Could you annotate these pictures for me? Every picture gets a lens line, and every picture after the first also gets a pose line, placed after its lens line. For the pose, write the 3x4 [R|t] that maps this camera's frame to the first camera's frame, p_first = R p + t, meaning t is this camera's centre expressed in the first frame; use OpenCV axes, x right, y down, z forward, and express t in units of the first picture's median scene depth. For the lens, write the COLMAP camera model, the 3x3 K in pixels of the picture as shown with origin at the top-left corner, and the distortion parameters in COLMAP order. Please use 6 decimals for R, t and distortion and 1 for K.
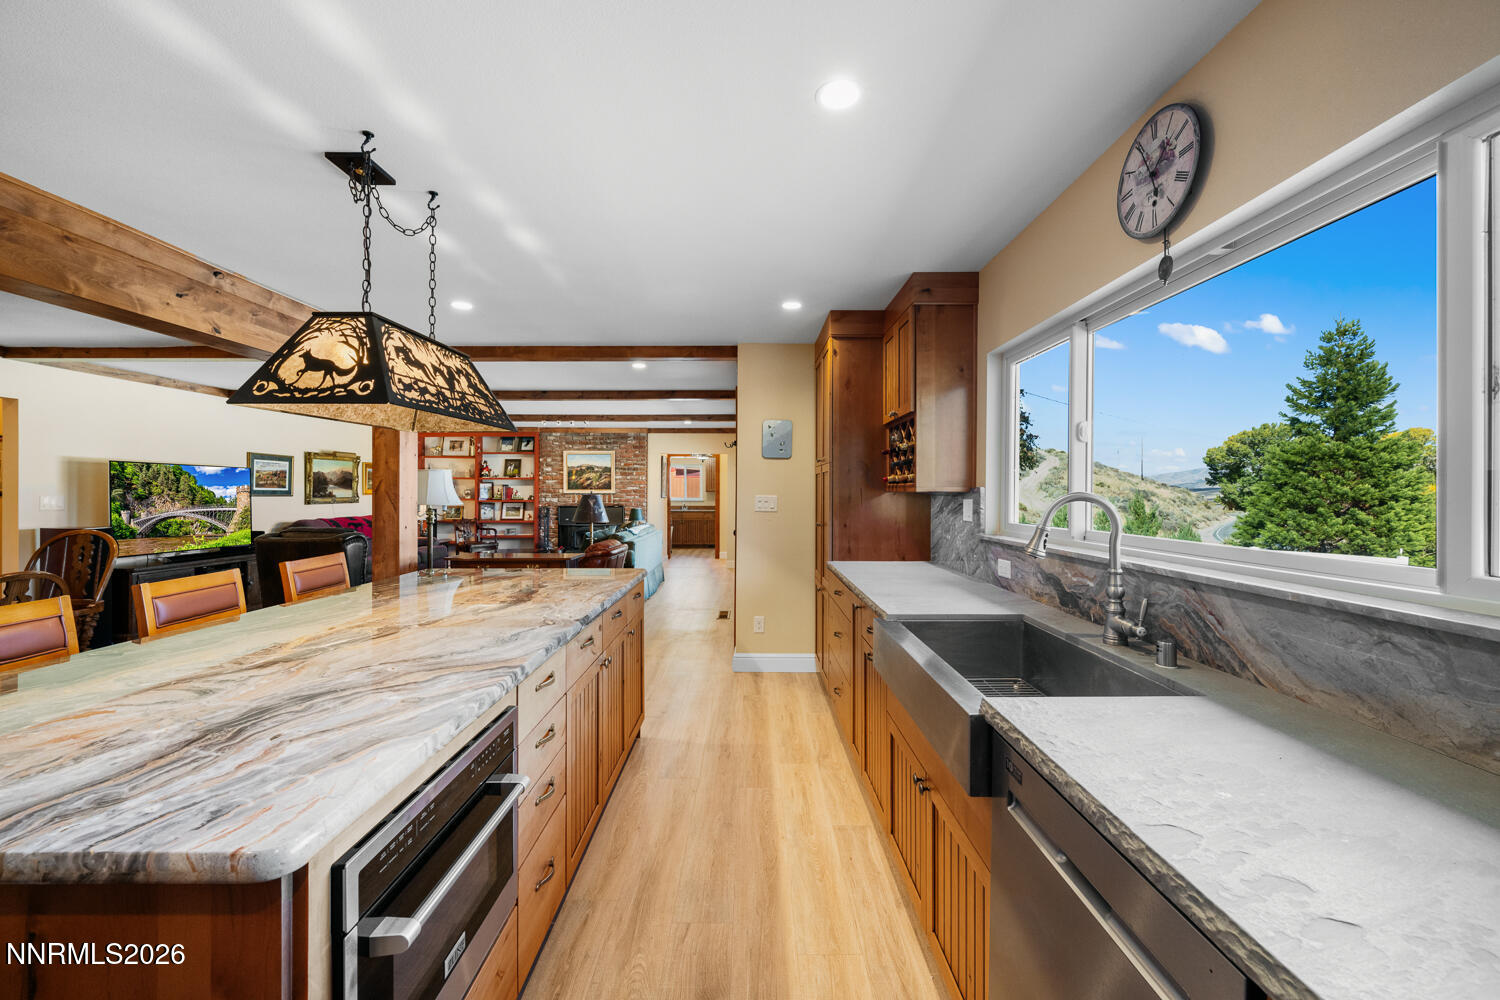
lens RADIAL K [[586.7, 0, 756.8], [0, 586.7, 486.0], [0, 0, 1]] dist [-0.010939, -0.000231]
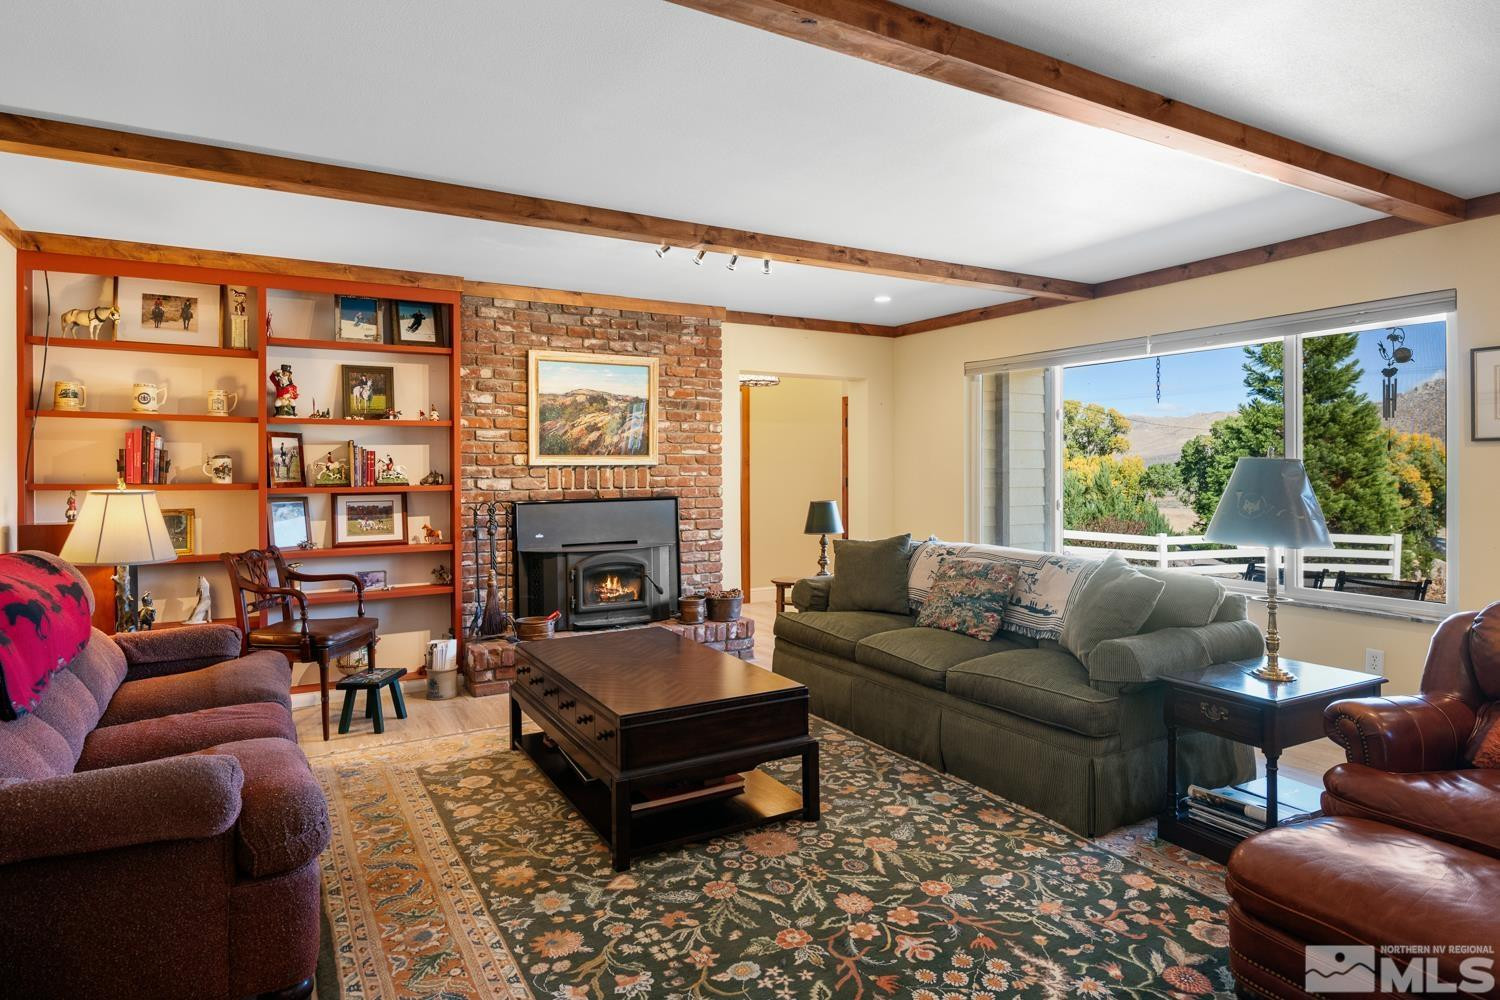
lens RADIAL K [[846.3, 0, 731.4], [0, 846.3, 474.9], [0, 0, 1]] dist [0.007943, 0.000366]
pose [[0.873170, -0.010001, 0.487313, -0.644735], [0.002063, 0.999856, 0.016824, 0.012948], [-0.487411, -0.013685, 0.873065, 0.637301]]
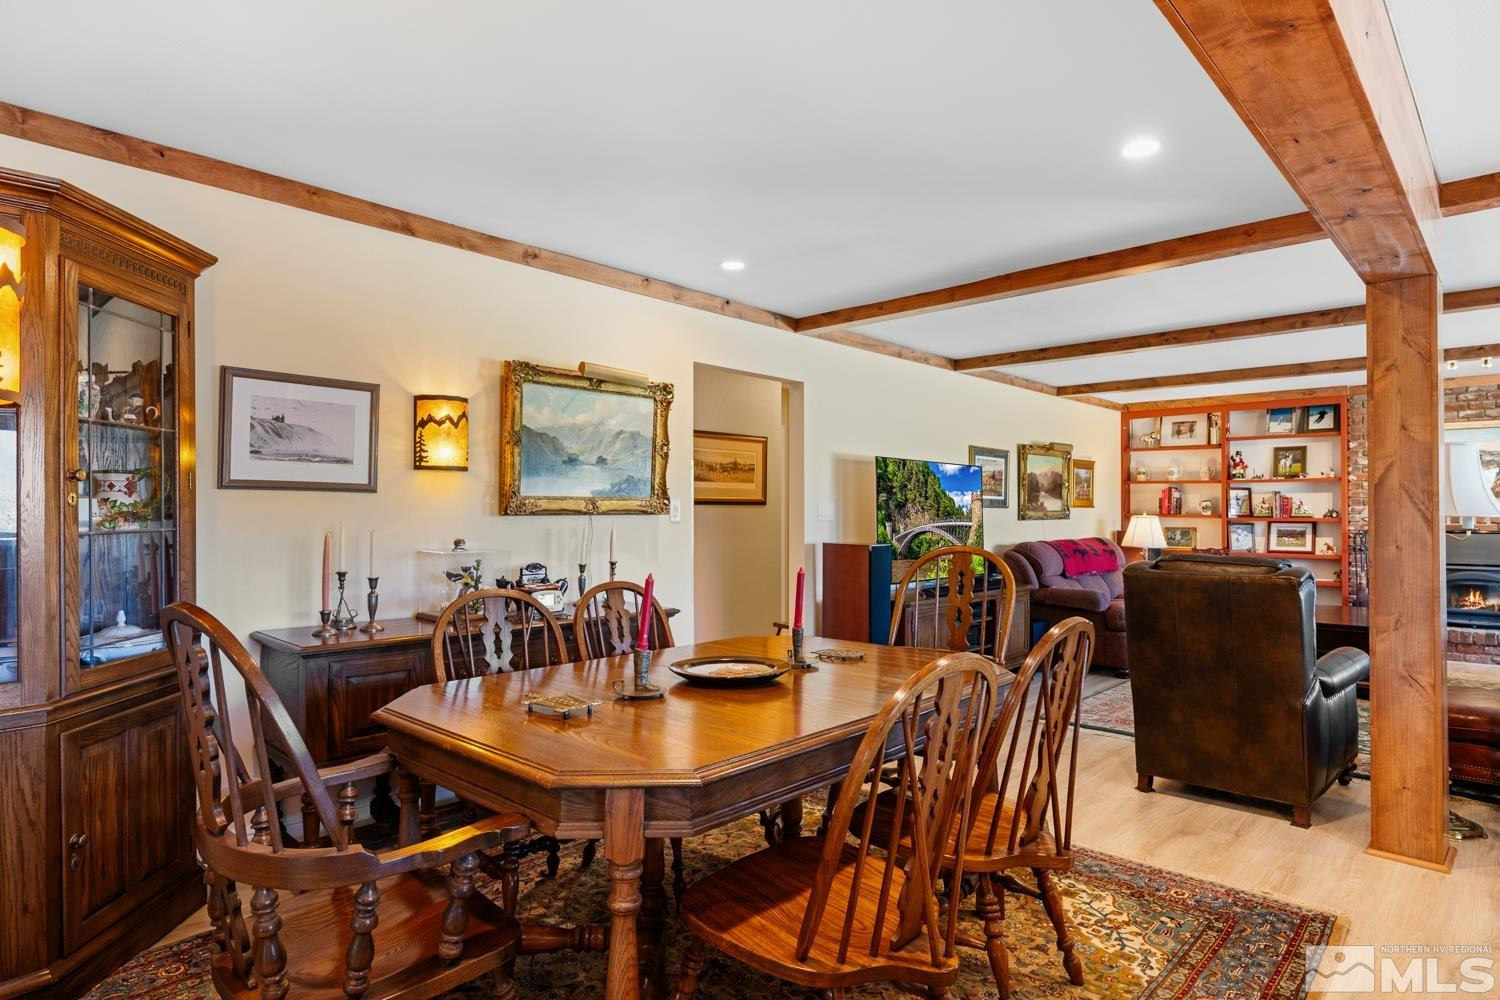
lens RADIAL K [[846.3, 0, 760.5], [0, 846.3, 500.0], [0, 0, 1]] dist [0.007943, 0.000366]
pose [[0.729094, -0.008537, -0.684360, -0.308819], [0.004502, 0.999960, -0.007678, 0.014288], [0.684399, 0.002517, 0.729104, 0.055334]]
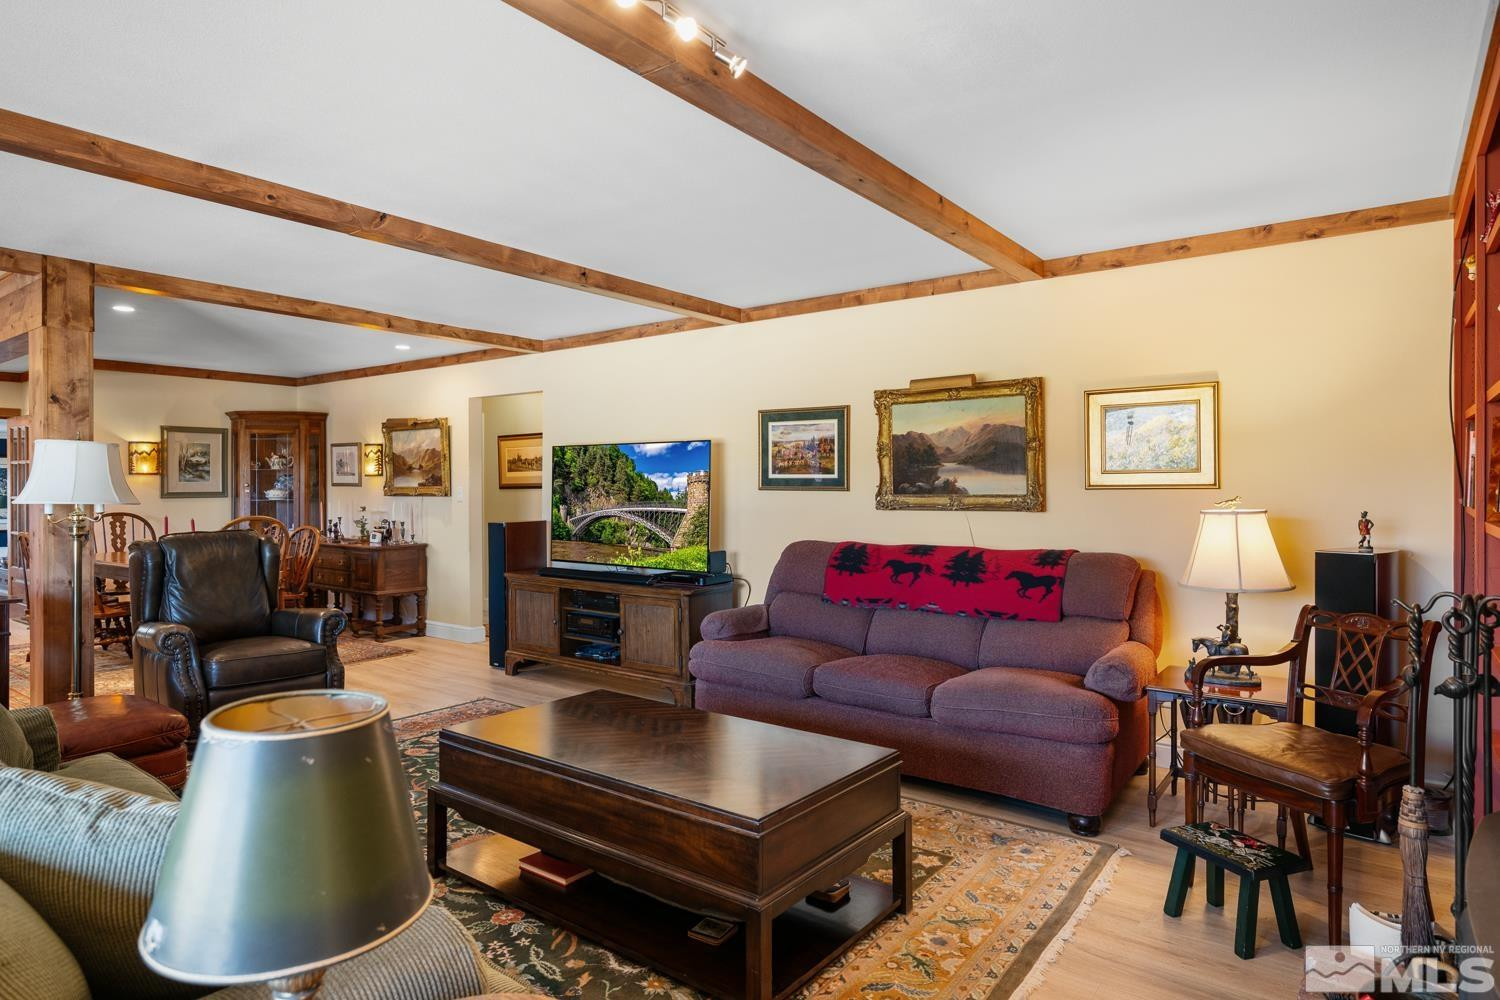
lens RADIAL K [[846.3, 0, 751.6], [0, 846.3, 498.4], [0, 0, 1]] dist [0.007943, 0.000366]
pose [[-0.598939, 0.007815, -0.800757, -0.193023], [0.007450, 0.999963, 0.004188, 0.019916], [0.800760, -0.003457, -0.598975, 1.304864]]
